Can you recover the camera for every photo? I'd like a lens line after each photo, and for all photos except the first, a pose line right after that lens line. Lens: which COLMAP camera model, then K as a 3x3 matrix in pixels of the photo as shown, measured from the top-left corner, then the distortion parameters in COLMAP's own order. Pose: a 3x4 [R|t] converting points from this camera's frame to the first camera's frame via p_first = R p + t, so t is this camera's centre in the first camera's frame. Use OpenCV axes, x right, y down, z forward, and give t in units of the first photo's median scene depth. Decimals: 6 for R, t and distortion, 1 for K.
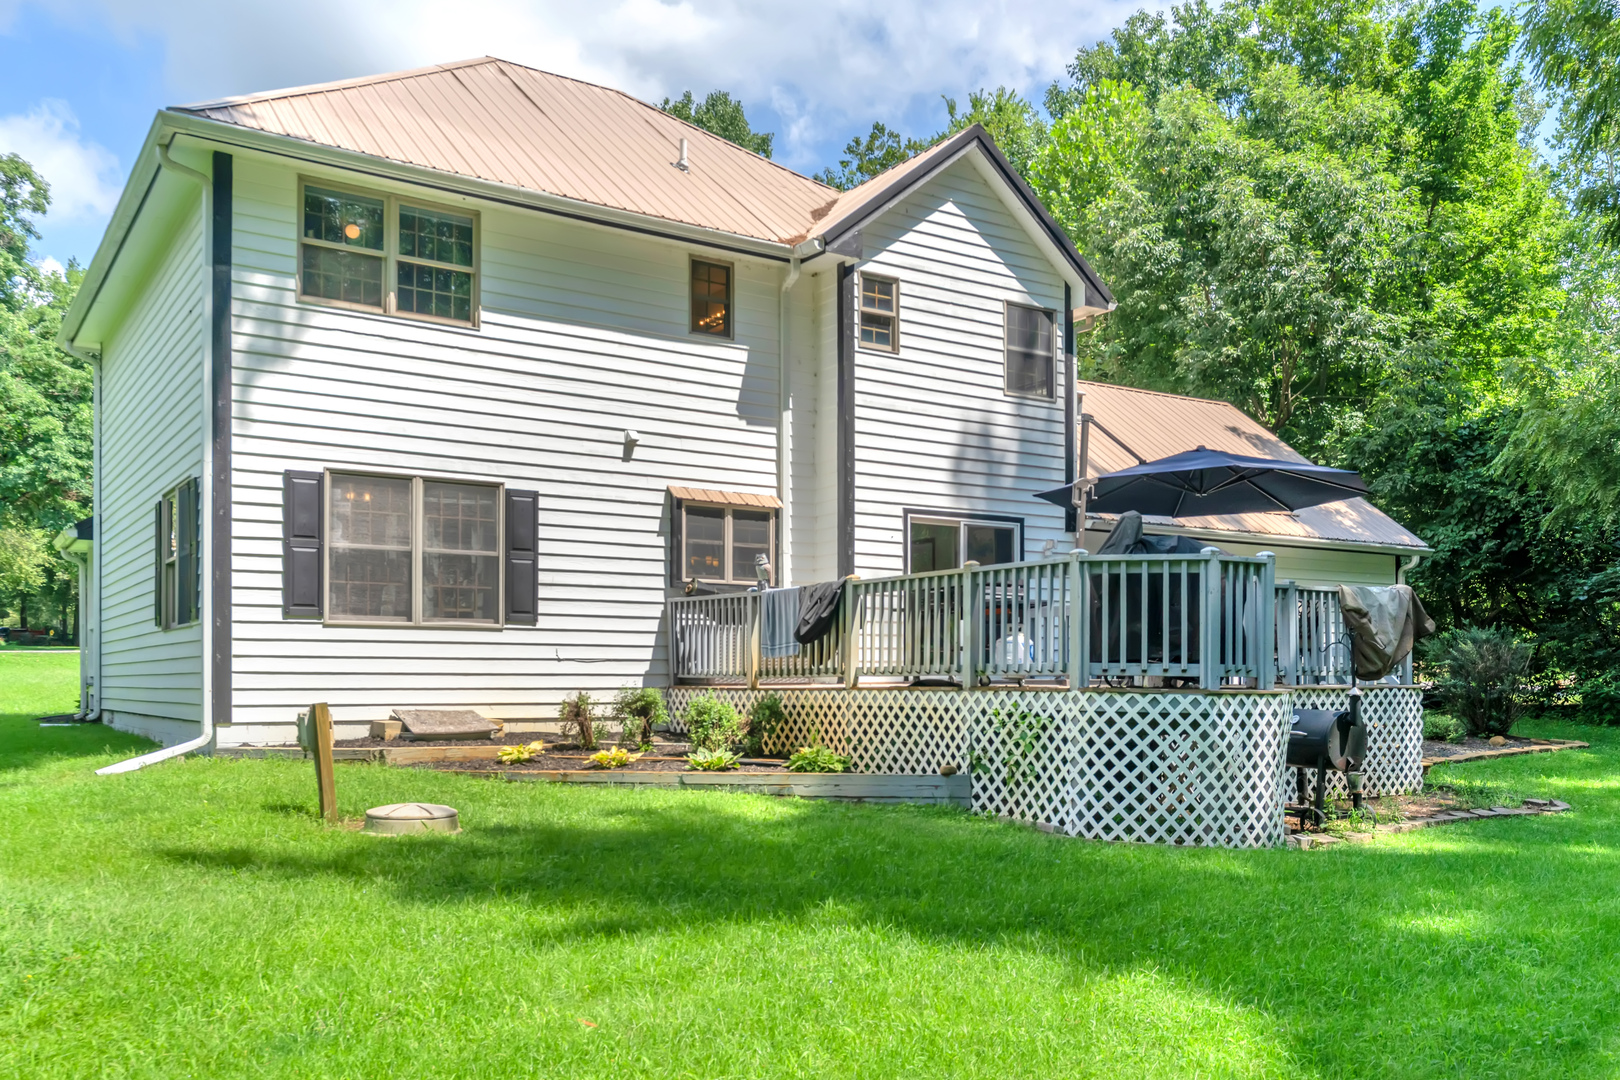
lens RADIAL K [[1347.1, 0, 809.3], [0, 1347.1, 542.6], [0, 0, 1]] dist [0.002618, -0.009667]
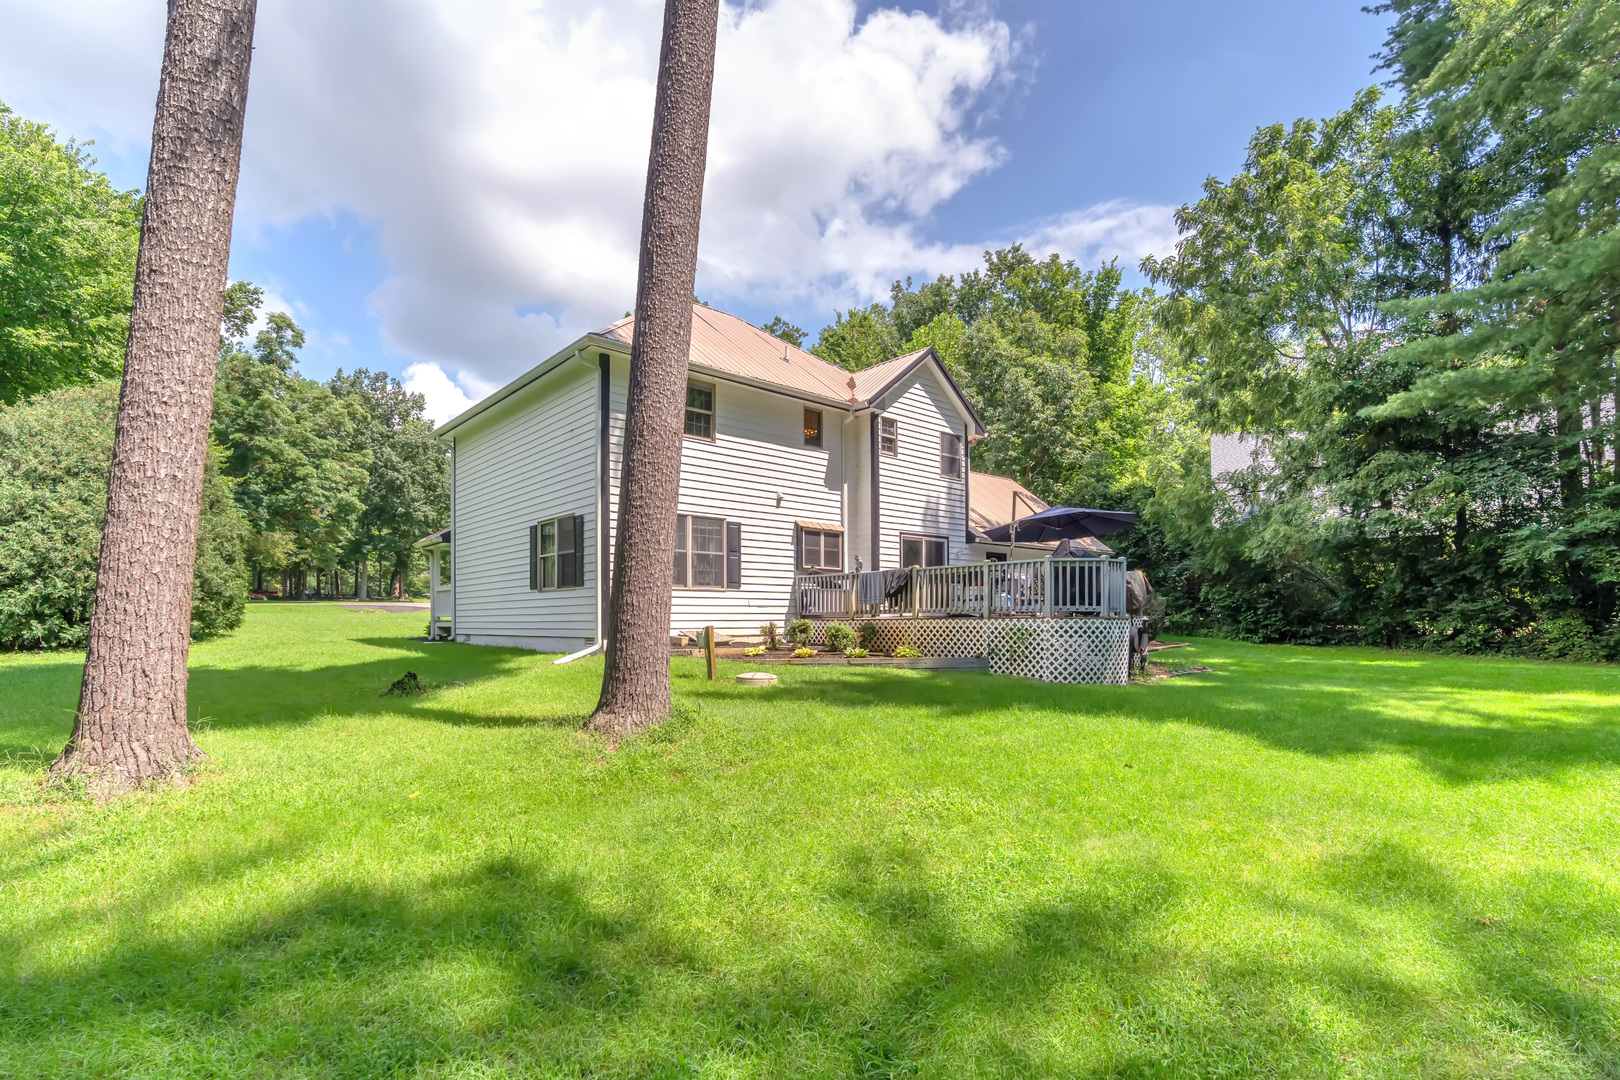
lens RADIAL K [[752.1, 0, 810.5], [0, 752.1, 536.8], [0, 0, 1]] dist [-0.025382, -0.000132]
pose [[0.990195, 0.010094, 0.139326, -0.239363], [-0.009110, 0.999929, -0.007699, -0.008554], [-0.139393, 0.006354, 0.990217, -0.124389]]
